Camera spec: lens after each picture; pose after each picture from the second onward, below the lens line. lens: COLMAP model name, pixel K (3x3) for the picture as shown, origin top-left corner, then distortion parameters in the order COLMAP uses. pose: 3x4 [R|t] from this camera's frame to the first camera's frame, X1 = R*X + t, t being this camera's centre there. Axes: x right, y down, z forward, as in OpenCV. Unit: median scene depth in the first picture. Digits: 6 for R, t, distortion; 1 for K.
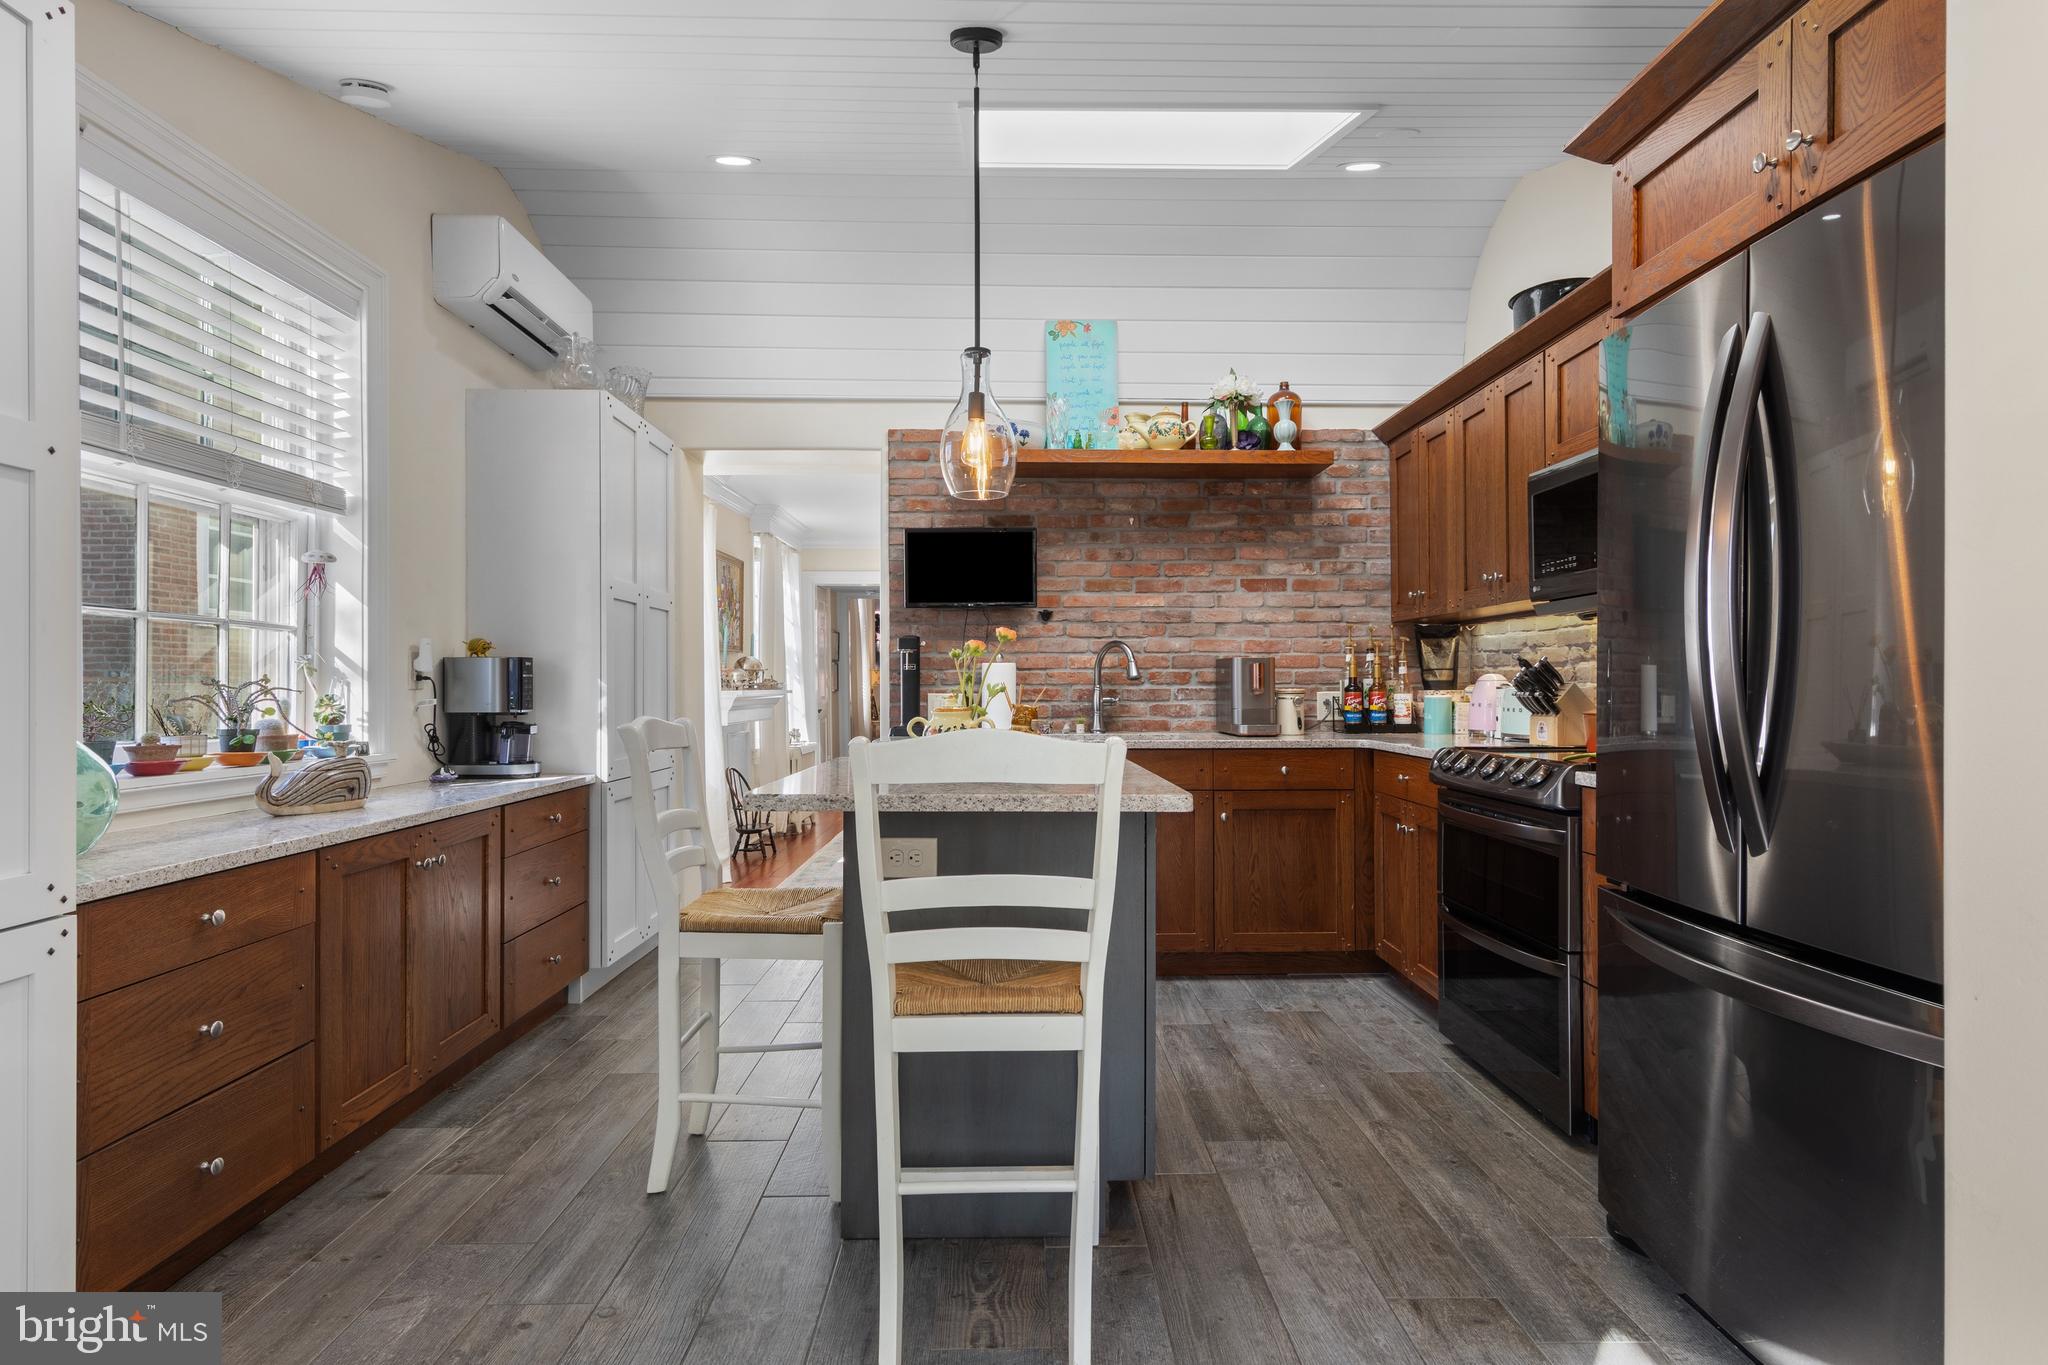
lens RADIAL K [[1040.2, 0, 1017.7], [0, 1040.2, 681.6], [0, 0, 1]] dist [0.011045, -0.004858]
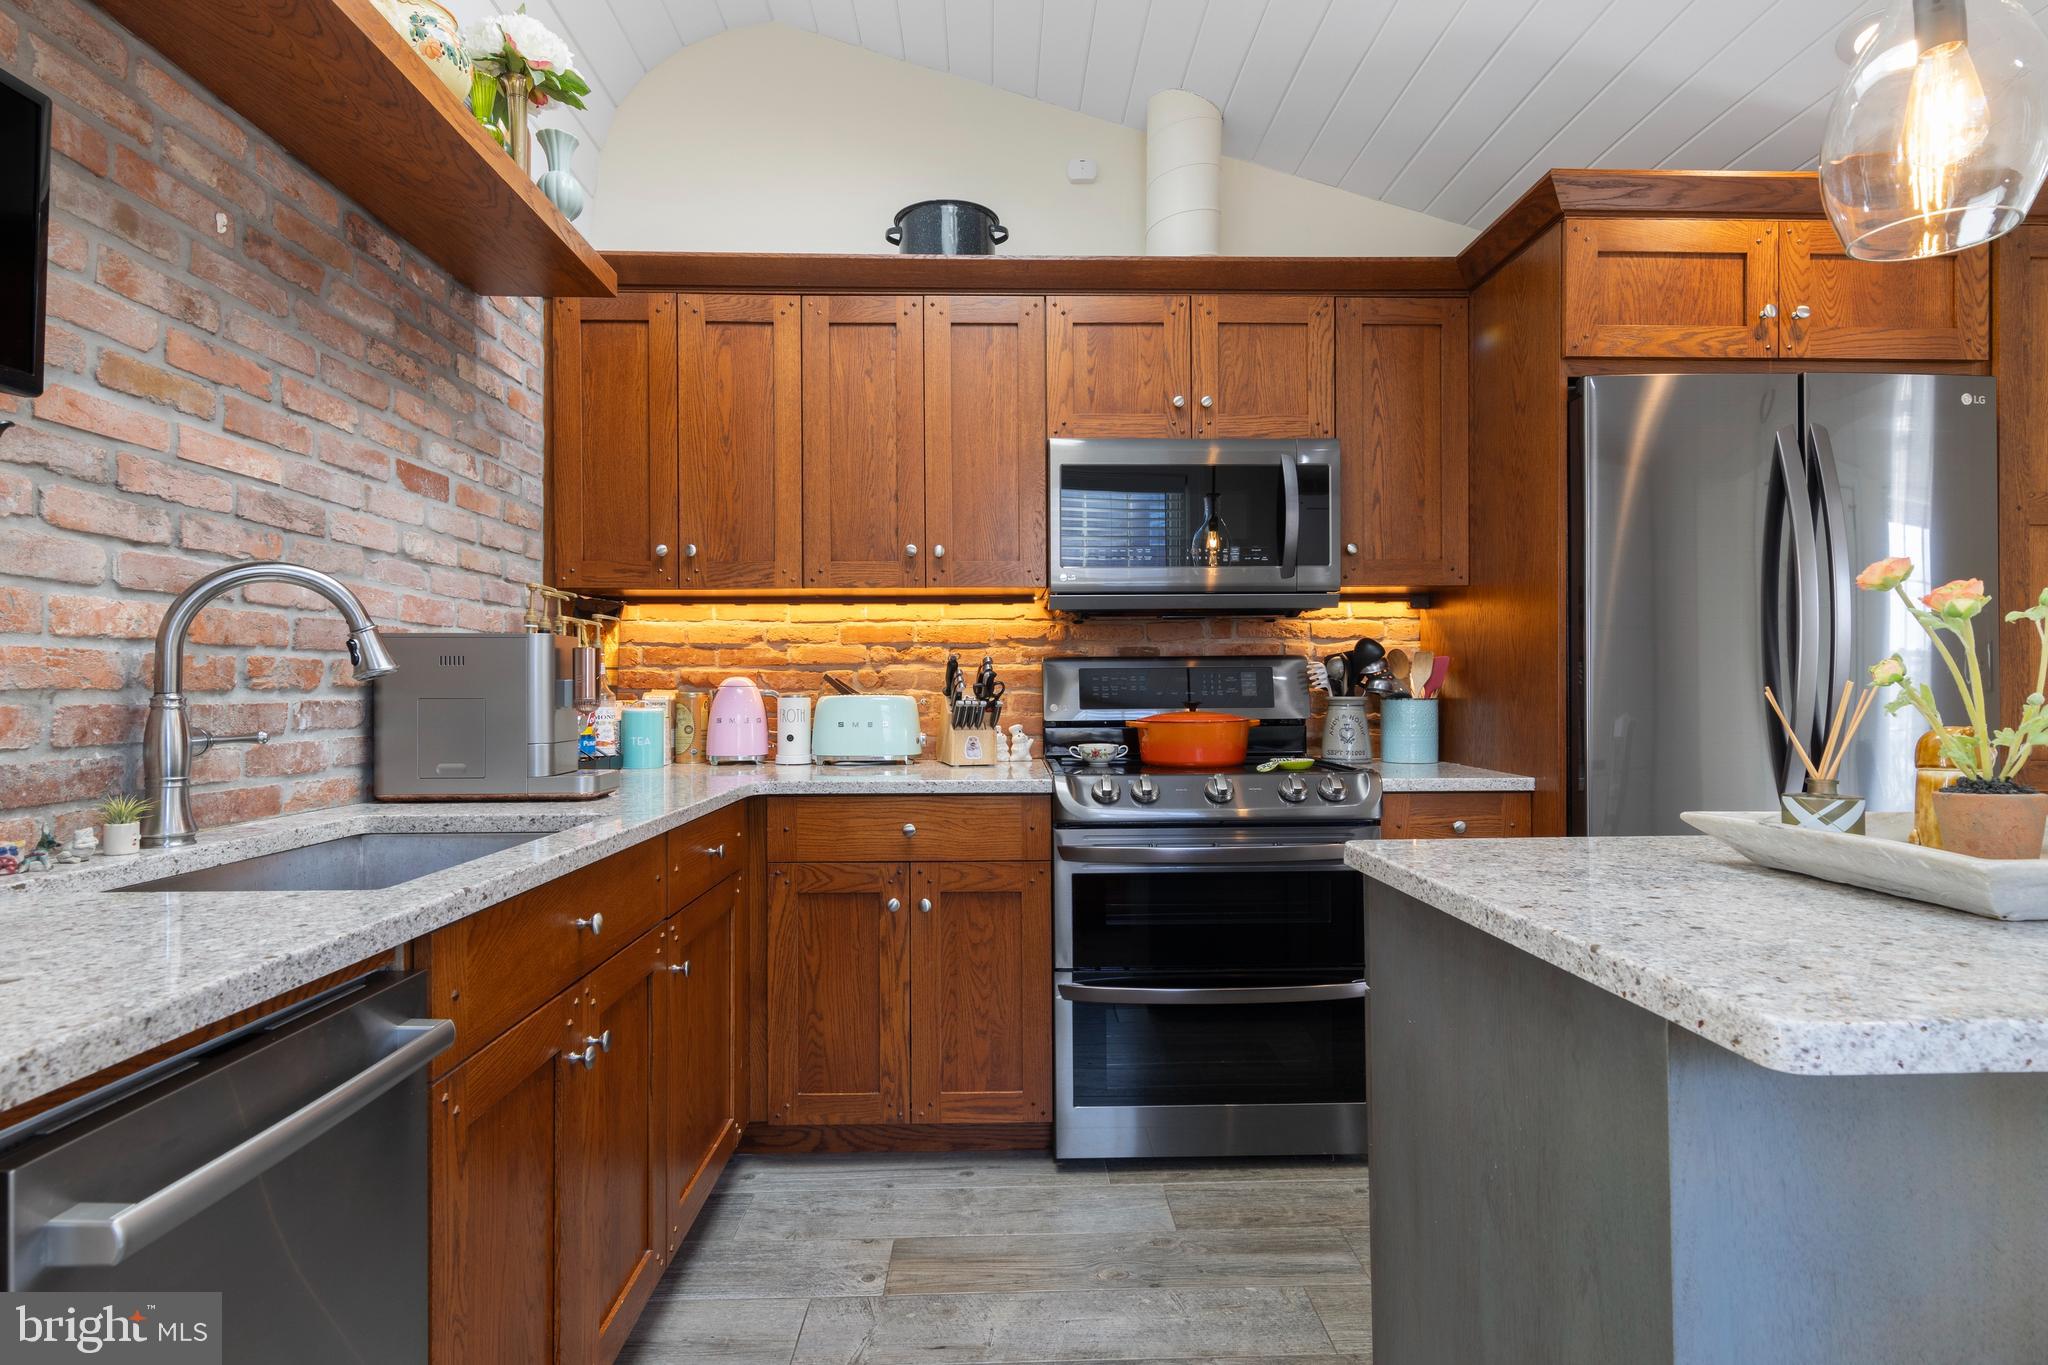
lens RADIAL K [[1040.2, 0, 1025.8], [0, 1040.2, 683.6], [0, 0, 1]] dist [0.011045, -0.004858]
pose [[-0.009337, 0.008442, 0.999921, -0.262731], [-0.000028, 0.999964, -0.008442, 0.003241], [-0.999956, -0.000107, -0.009336, 0.796466]]
